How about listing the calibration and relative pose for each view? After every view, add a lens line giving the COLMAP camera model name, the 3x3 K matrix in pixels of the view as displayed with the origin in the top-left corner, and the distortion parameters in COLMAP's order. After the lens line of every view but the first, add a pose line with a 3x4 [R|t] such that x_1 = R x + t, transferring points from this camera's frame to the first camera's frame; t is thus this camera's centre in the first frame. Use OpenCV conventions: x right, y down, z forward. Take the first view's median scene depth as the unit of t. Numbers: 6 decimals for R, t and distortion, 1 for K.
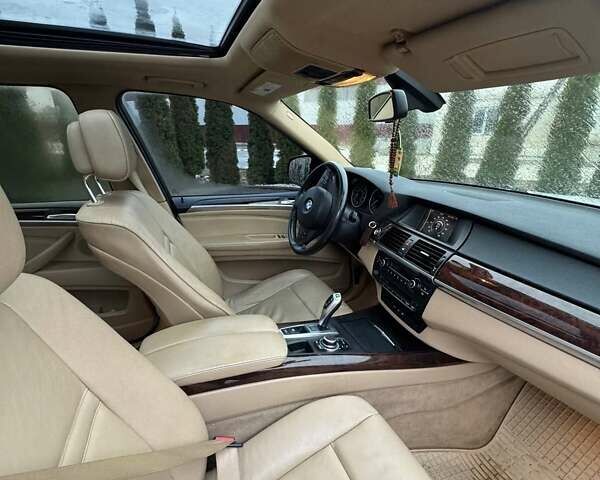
lens RADIAL K [[328.7, 0, 299.0], [0, 328.7, 242.7], [0, 0, 1]] dist [0.002928, 0.000184]
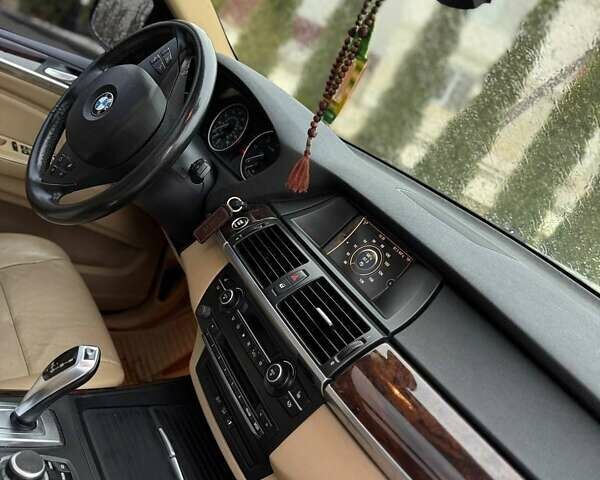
lens RADIAL K [[583.5, 0, 300.0], [0, 583.5, 240.0], [0, 0, 1]] dist [0.175611, -0.378057]
pose [[0.881686, 0.311903, 0.354042, 0.037947], [-0.334209, 0.942497, 0.001976, -0.039886], [-0.333067, -0.120066, 0.935227, 0.232262]]
